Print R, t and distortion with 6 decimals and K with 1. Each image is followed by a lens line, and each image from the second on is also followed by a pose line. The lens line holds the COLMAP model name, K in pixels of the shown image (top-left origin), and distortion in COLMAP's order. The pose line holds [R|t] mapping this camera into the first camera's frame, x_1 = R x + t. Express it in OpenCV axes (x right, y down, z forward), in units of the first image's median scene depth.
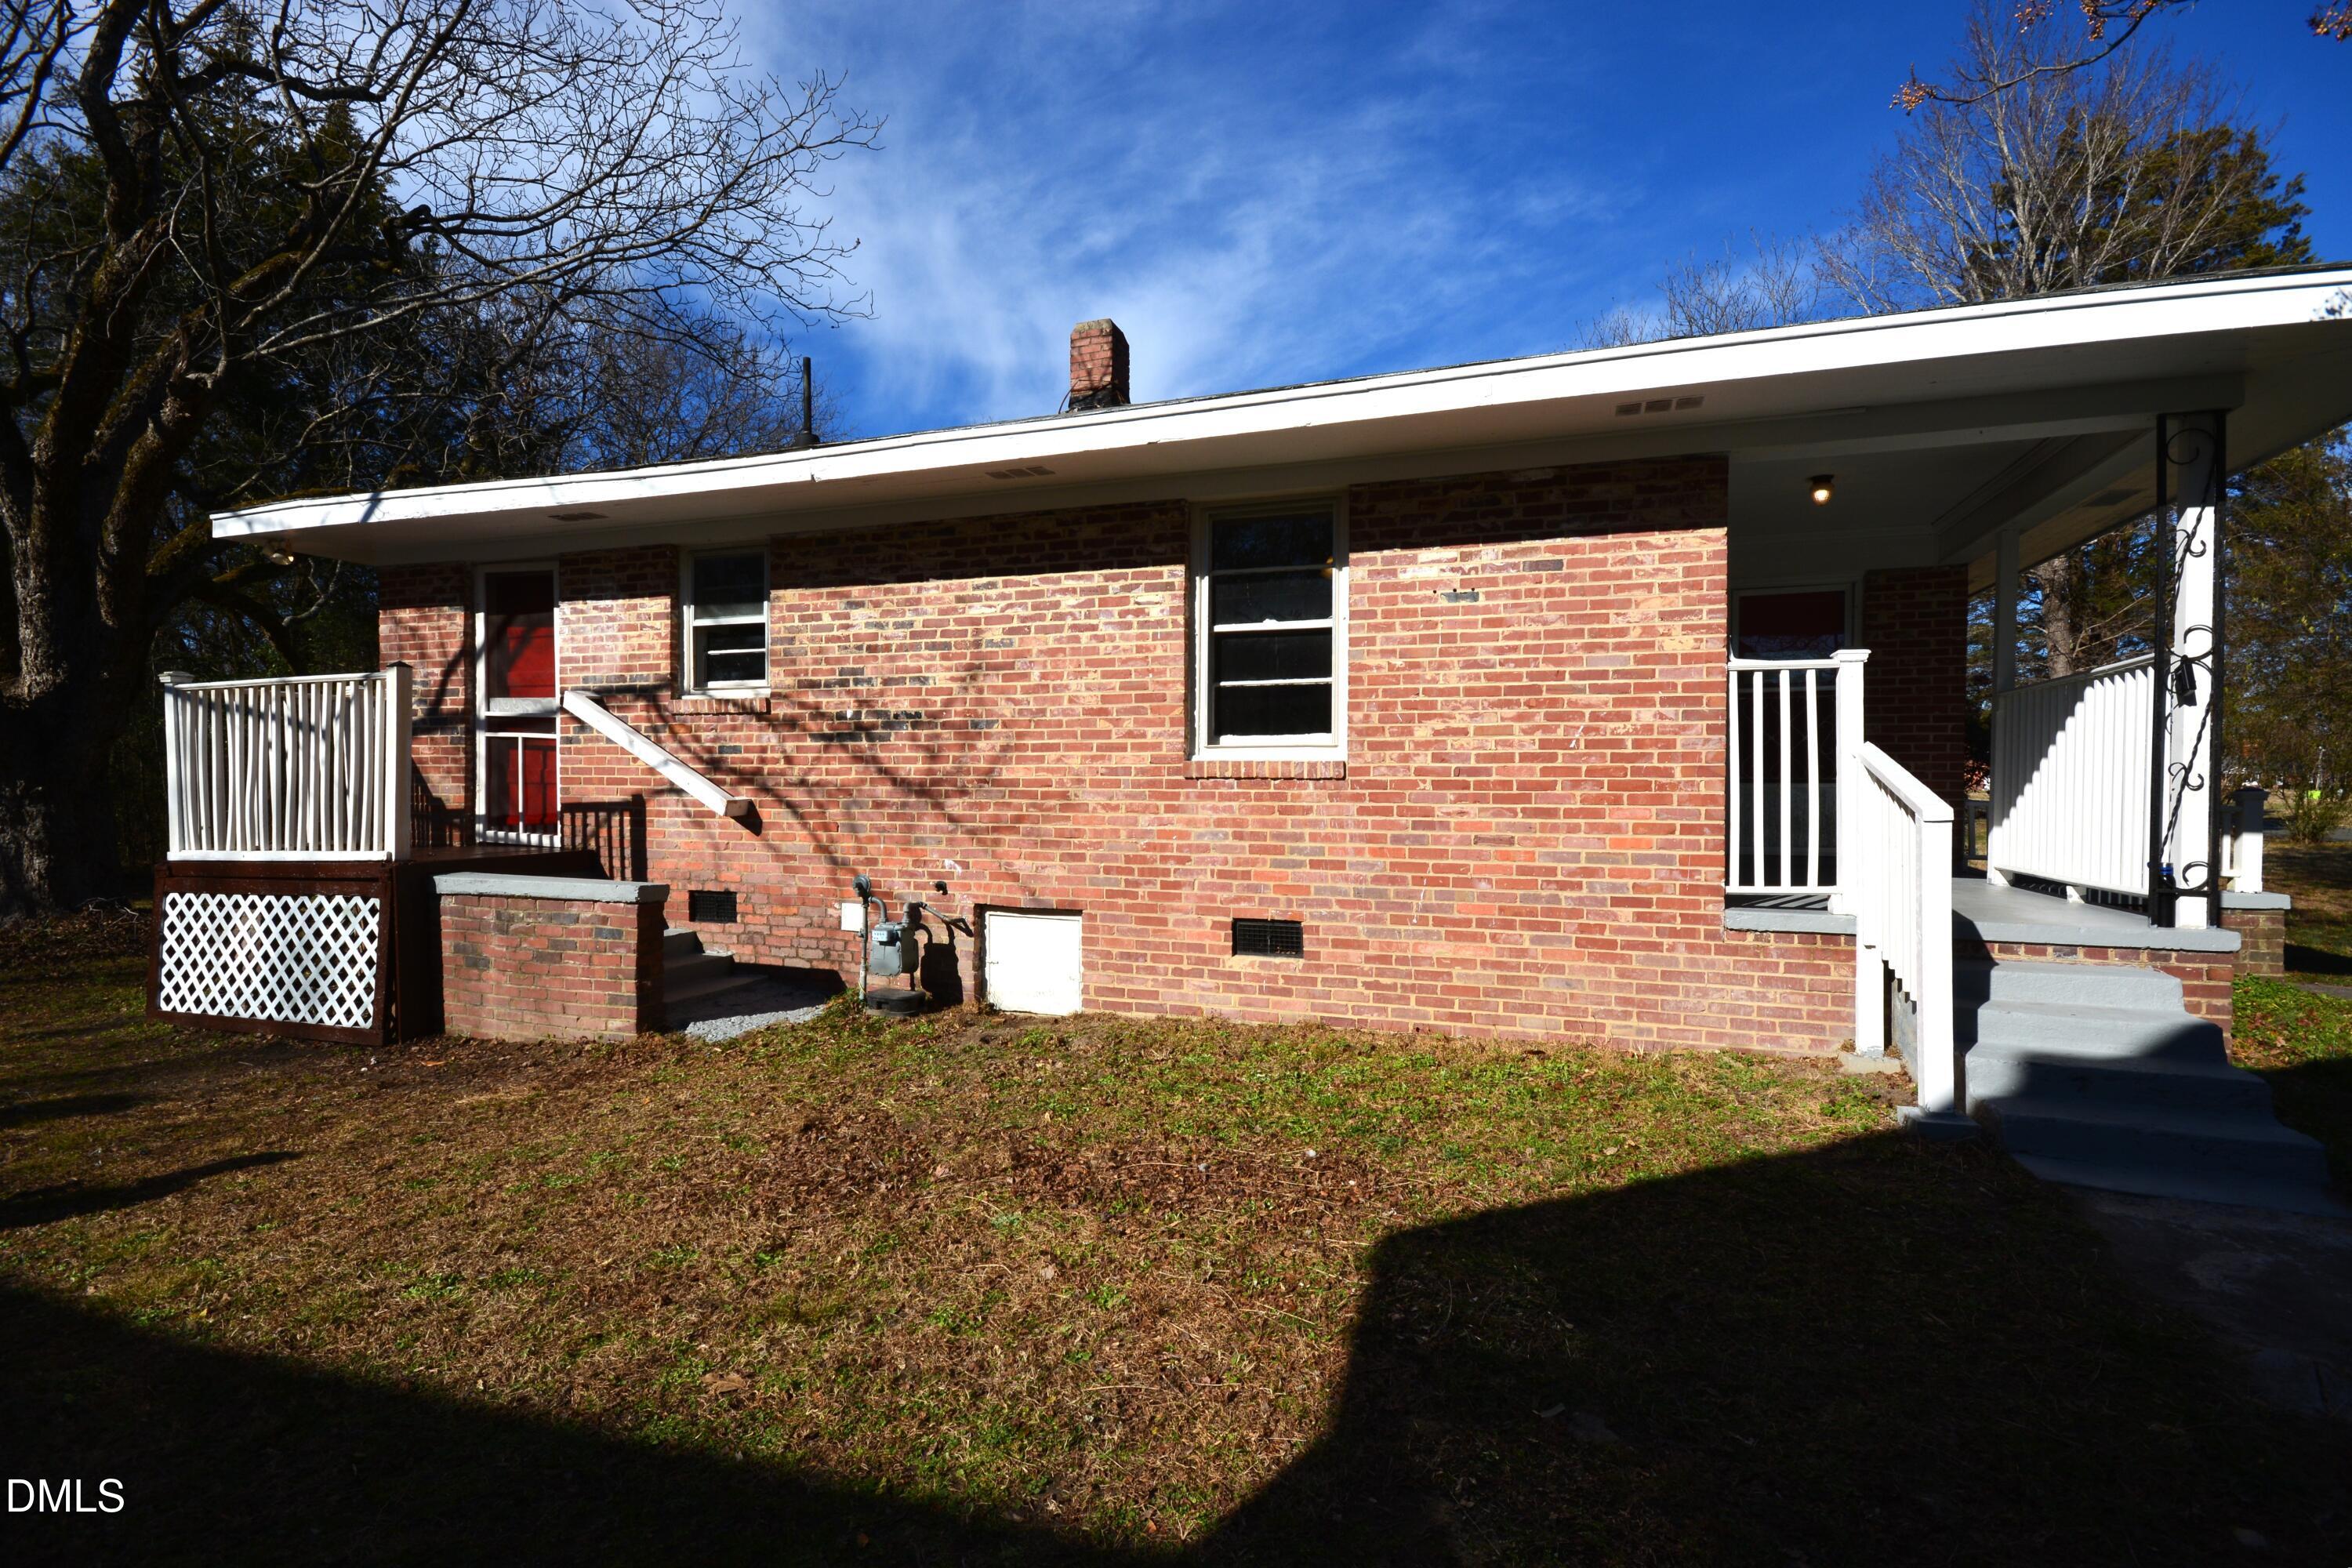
lens RADIAL K [[1053.4, 0, 1176.9], [0, 1053.4, 791.9], [0, 0, 1]] dist [0.001511, 0.000594]
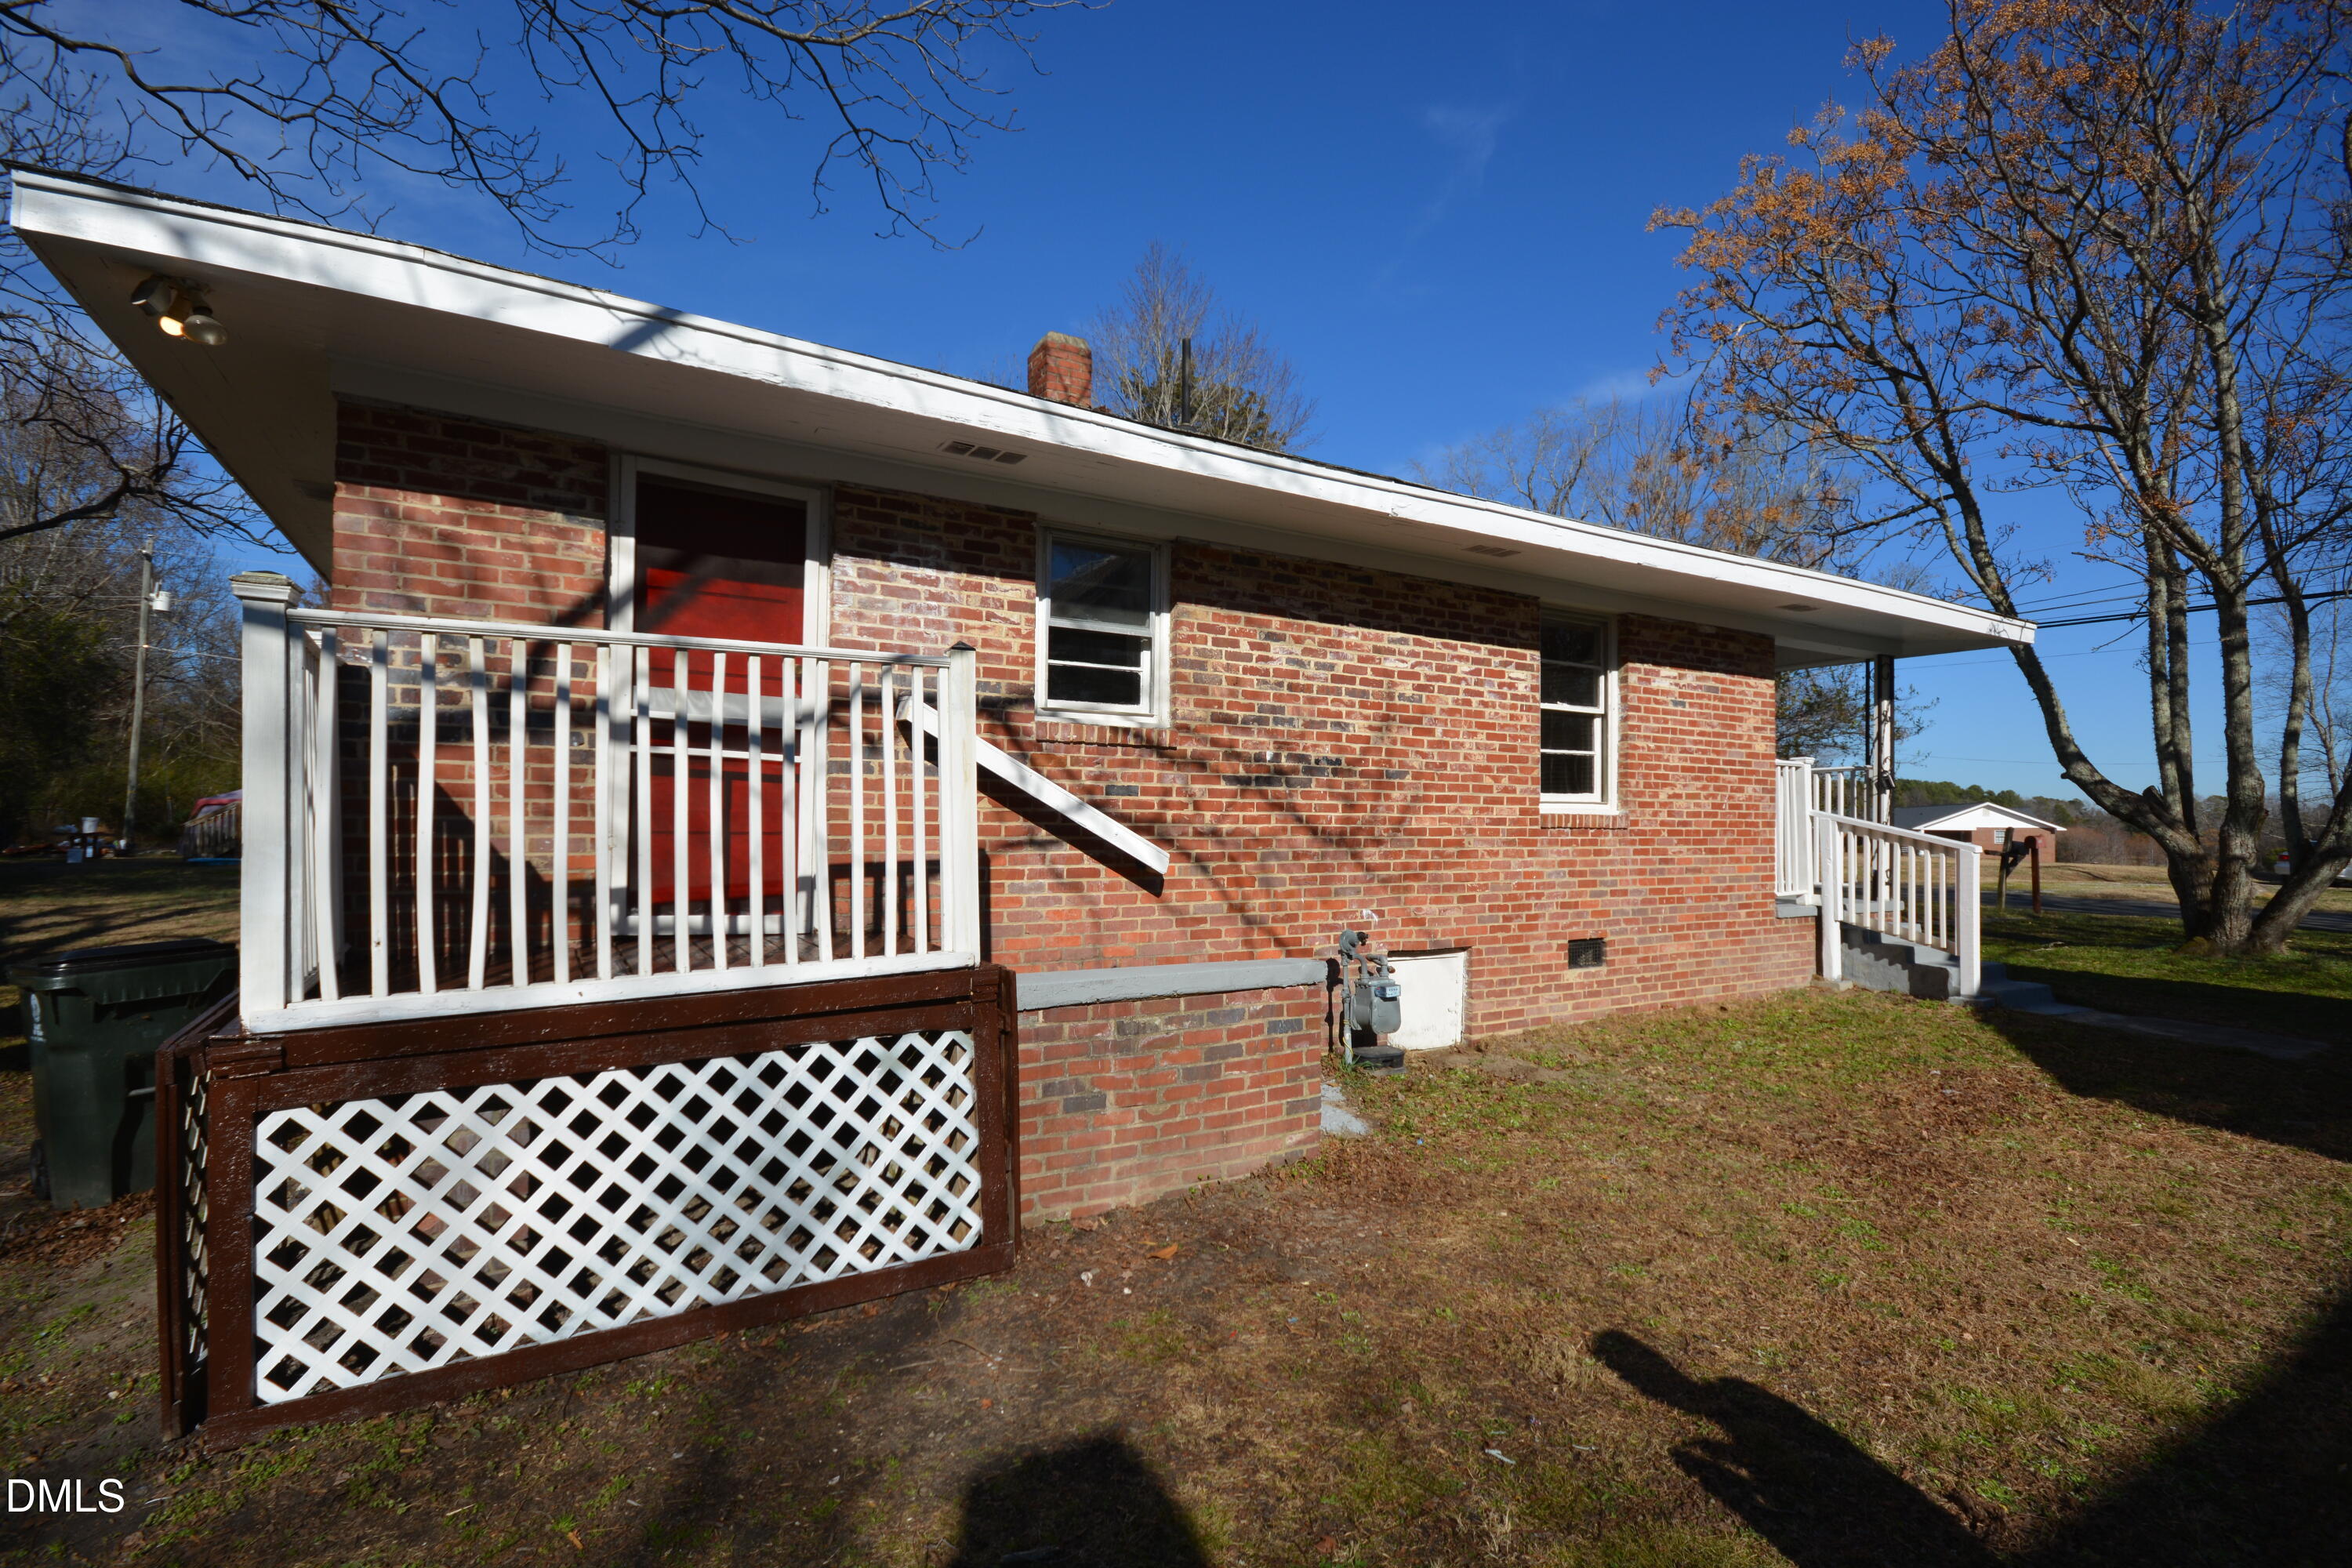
lens RADIAL K [[1053.4, 0, 1176.9], [0, 1053.4, 798.2], [0, 0, 1]] dist [0.001511, 0.000594]
pose [[0.653693, 0.017450, 0.756559, -1.109498], [-0.000526, 0.999744, -0.022604, -0.018261], [-0.756760, 0.014378, 0.653535, 0.496420]]
